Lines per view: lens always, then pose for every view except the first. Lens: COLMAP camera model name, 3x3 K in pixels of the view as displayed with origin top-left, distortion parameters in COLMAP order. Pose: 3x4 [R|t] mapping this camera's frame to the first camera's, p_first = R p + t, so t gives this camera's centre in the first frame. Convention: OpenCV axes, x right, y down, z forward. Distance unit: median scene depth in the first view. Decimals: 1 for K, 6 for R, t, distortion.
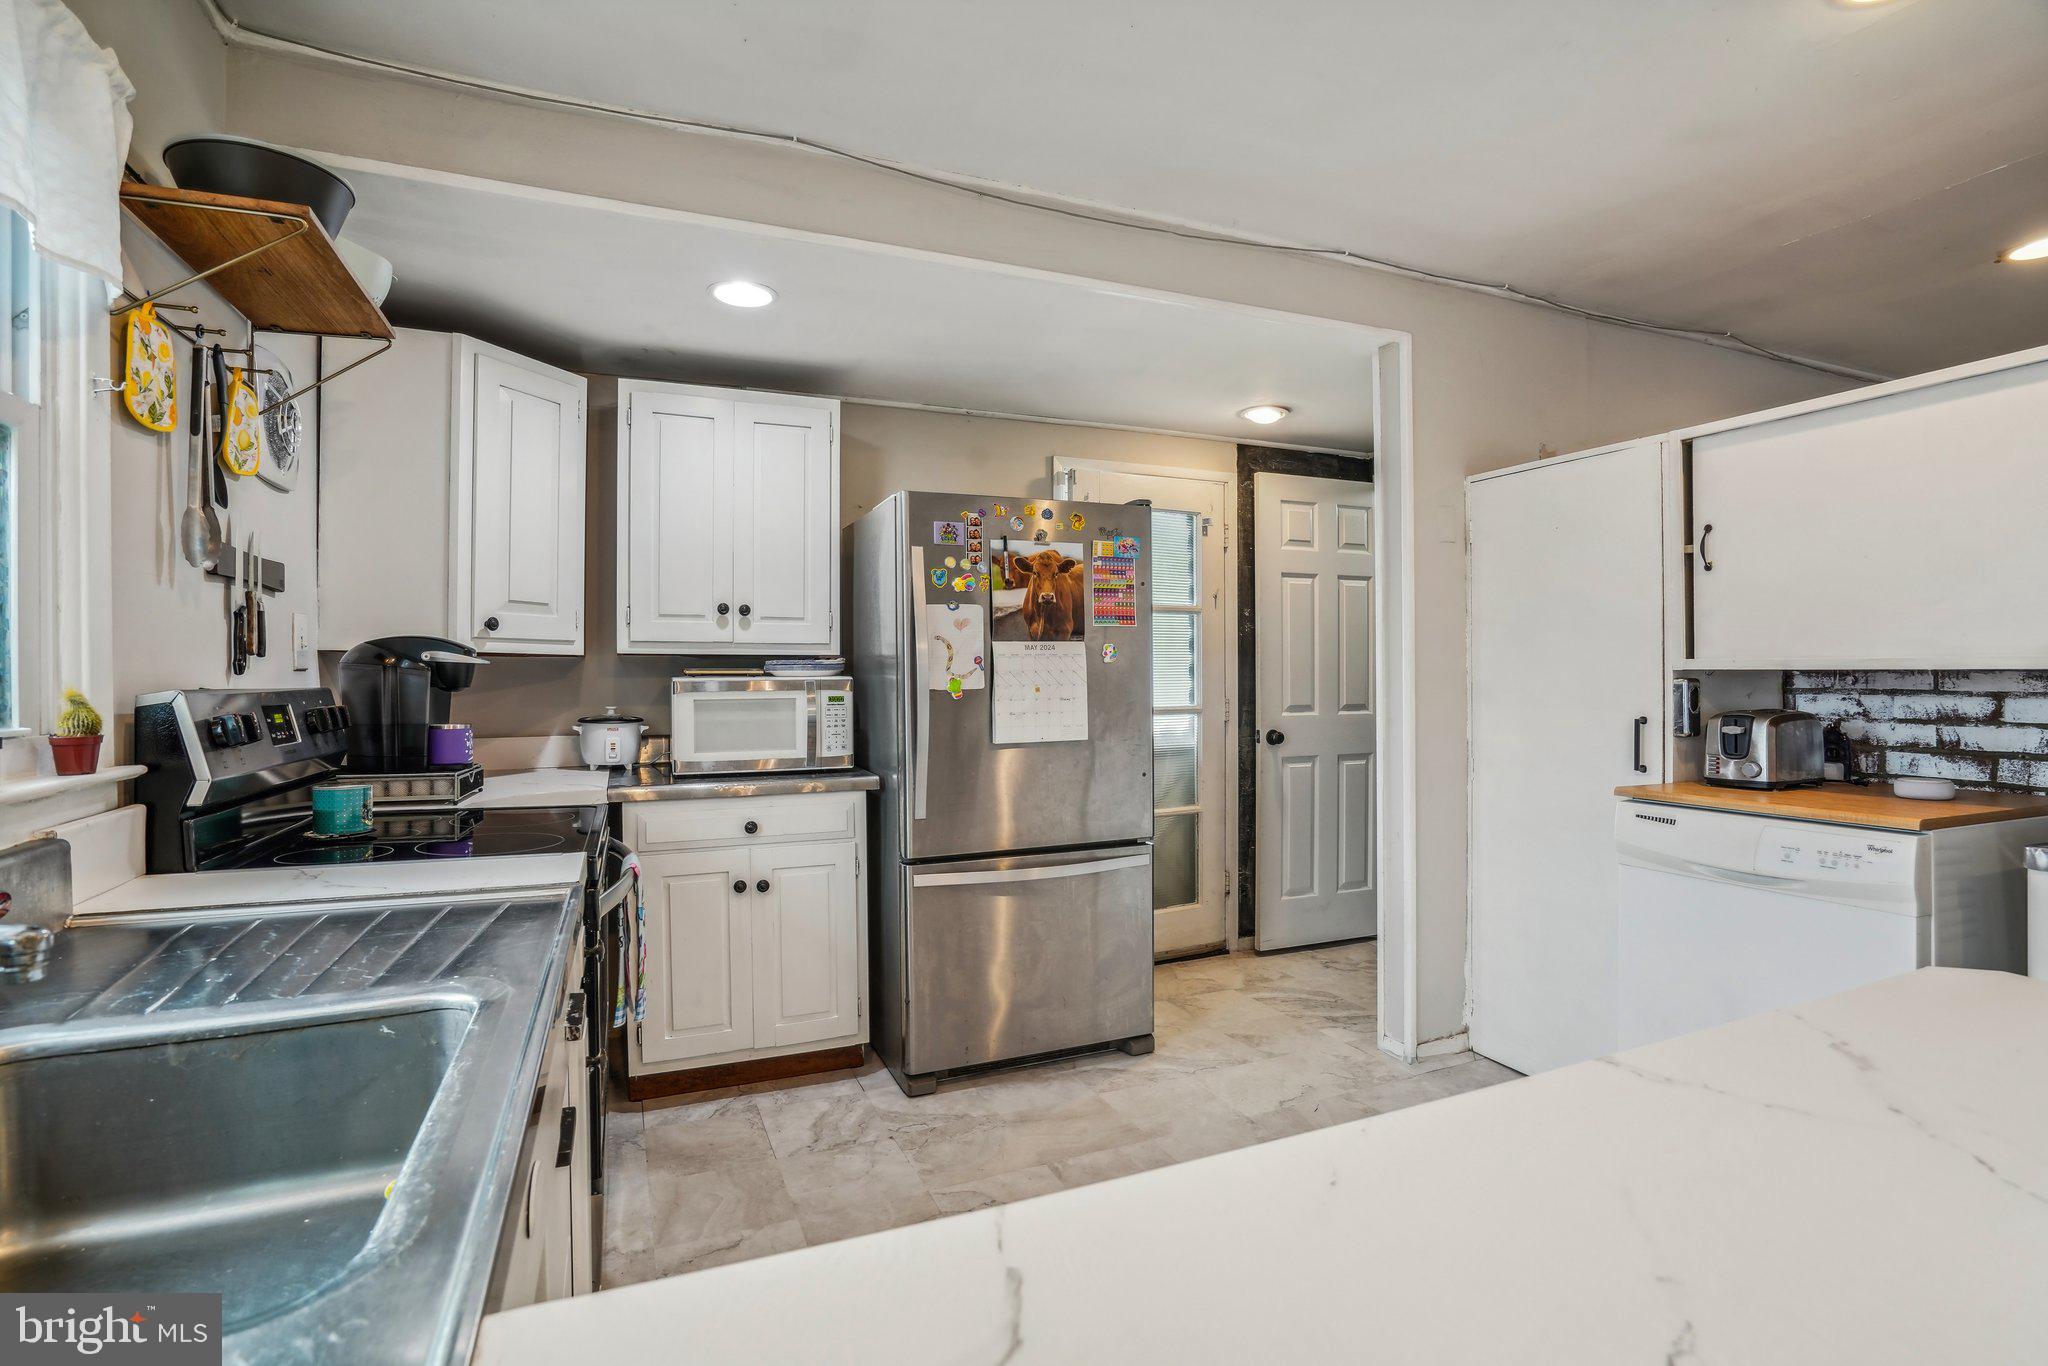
lens RADIAL K [[957.0, 0, 1013.6], [0, 957.0, 672.0], [0, 0, 1]] dist [-0.064682, 0.023369]
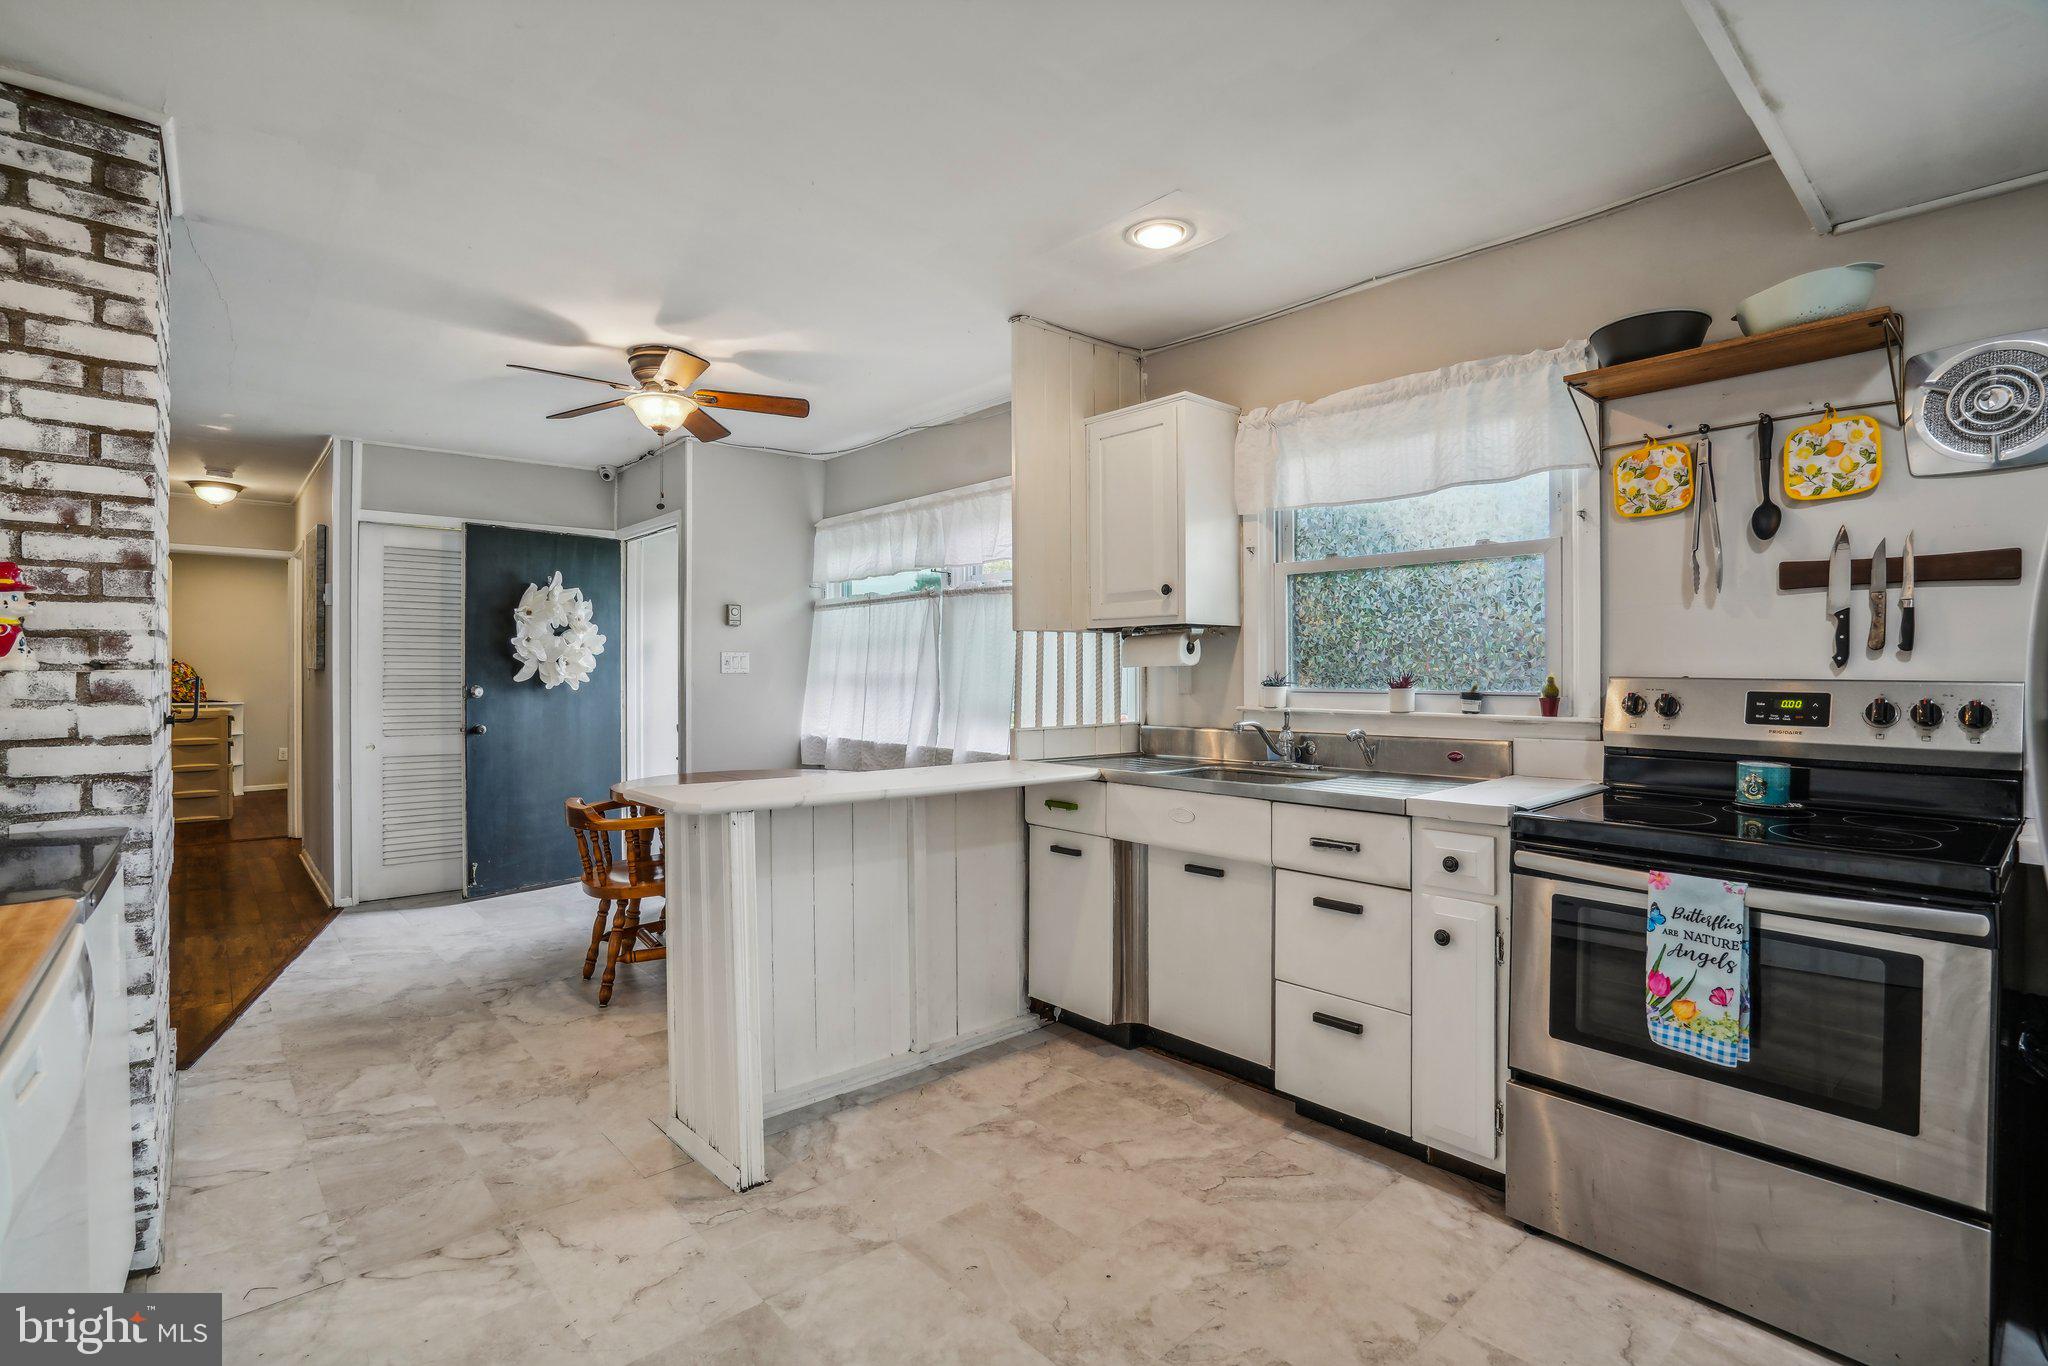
lens RADIAL K [[957.0, 0, 1013.6], [0, 957.0, 672.0], [0, 0, 1]] dist [-0.064682, 0.023369]
pose [[-0.945471, 0.007174, -0.325626, 0.340060], [0.005611, 0.999968, 0.005737, -0.002334], [0.325657, 0.003597, -0.945481, 1.138770]]
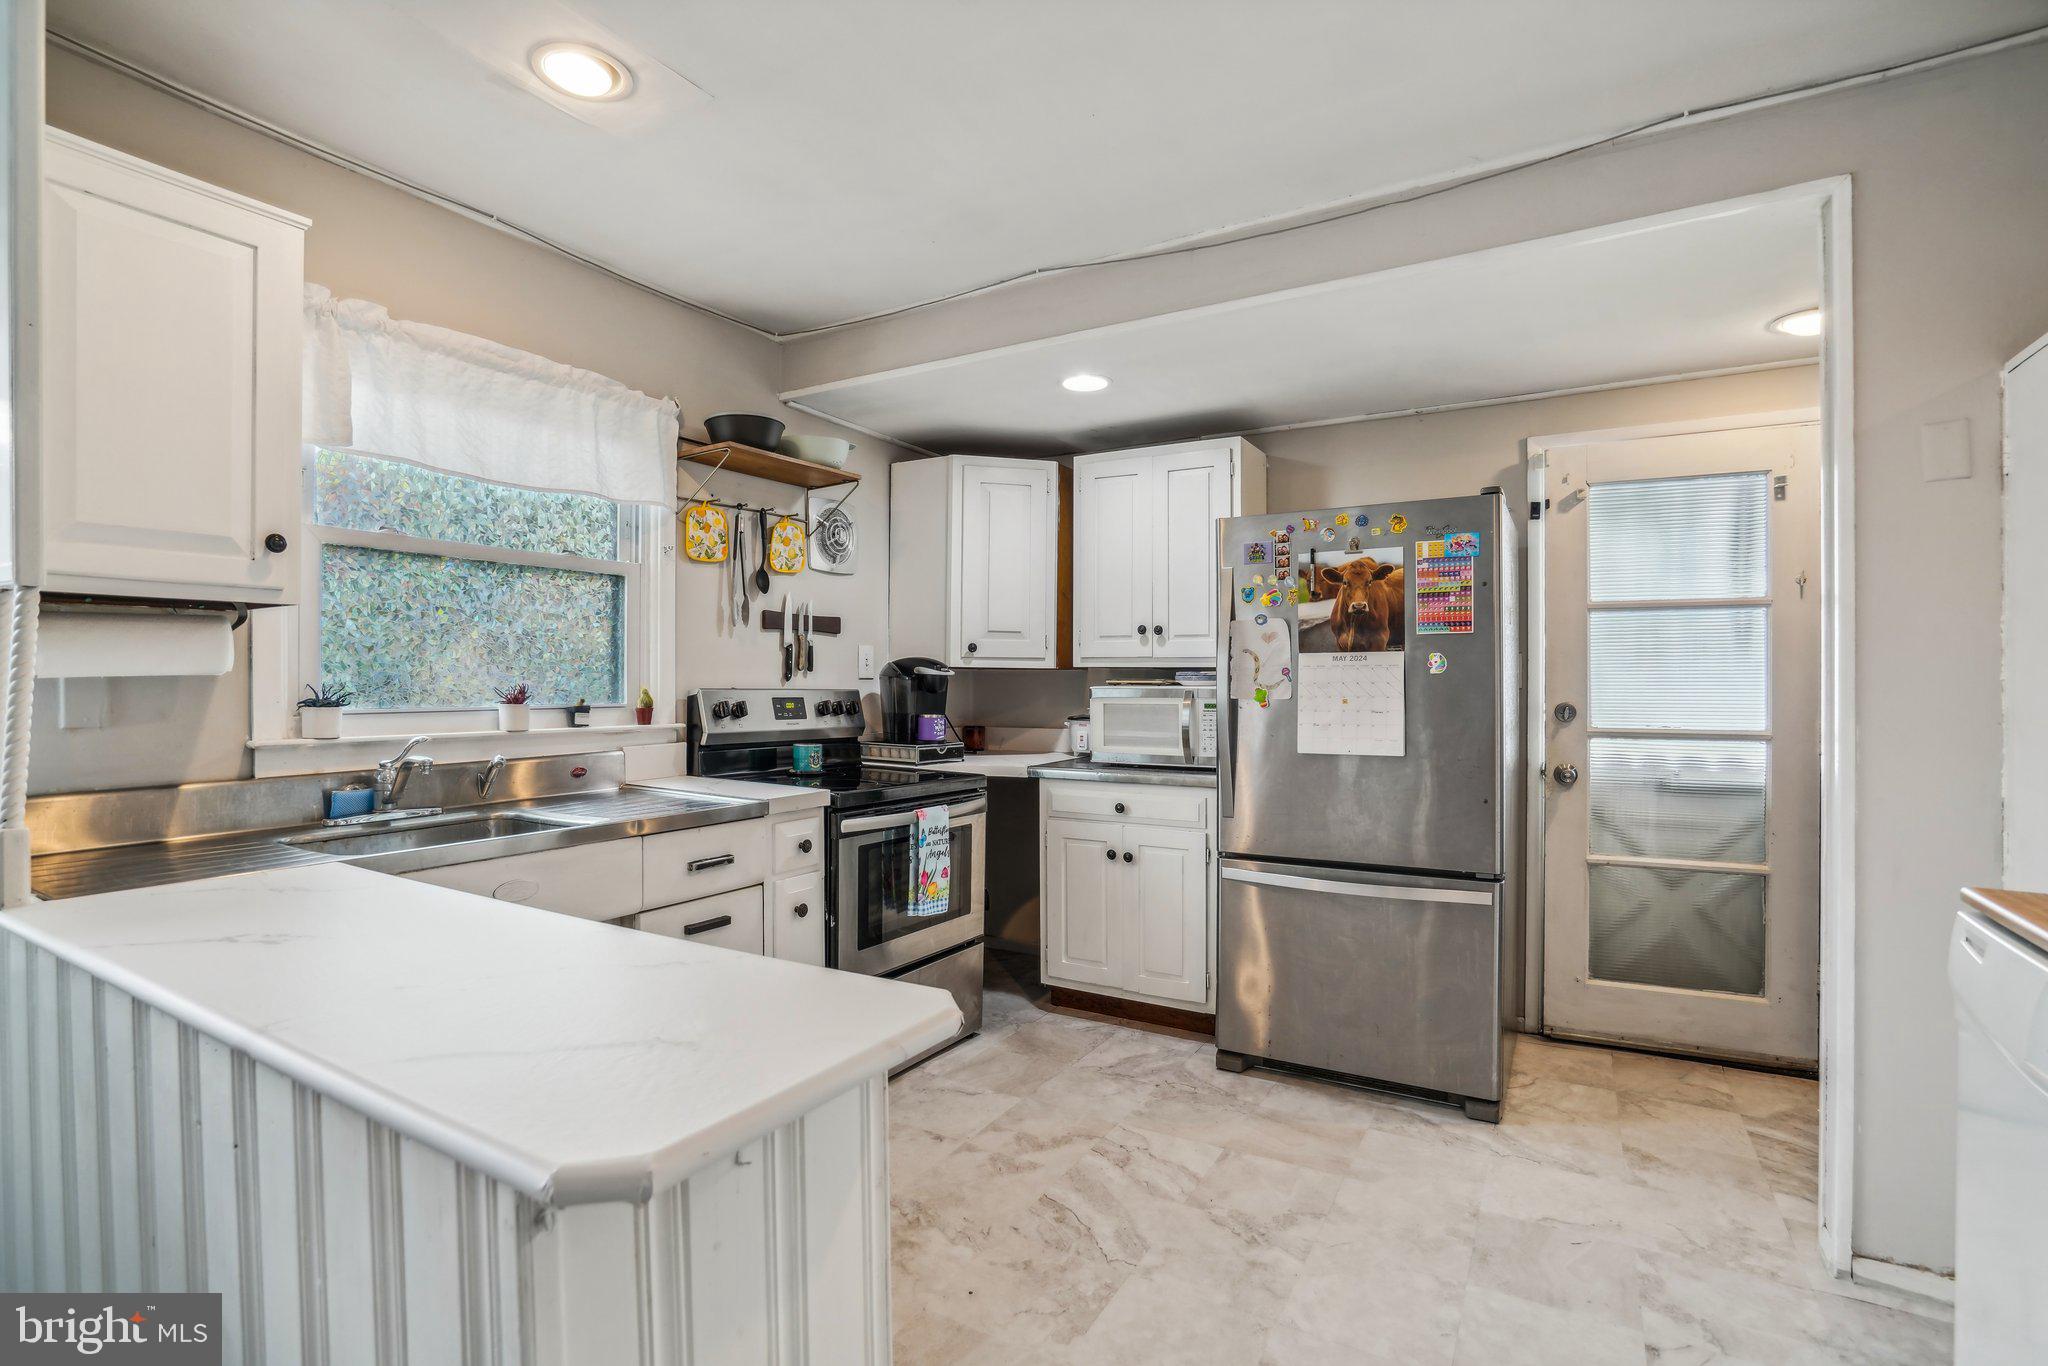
lens RADIAL K [[953.2, 0, 1024.0], [0, 953.2, 683.0], [0, 0, 1]] dist [-0.060293, 0.025603]
pose [[0.601290, 0.006756, -0.799002, 0.613215], [-0.005714, 0.999975, 0.004156, -0.002642], [0.799010, 0.002066, 0.601314, 0.154067]]
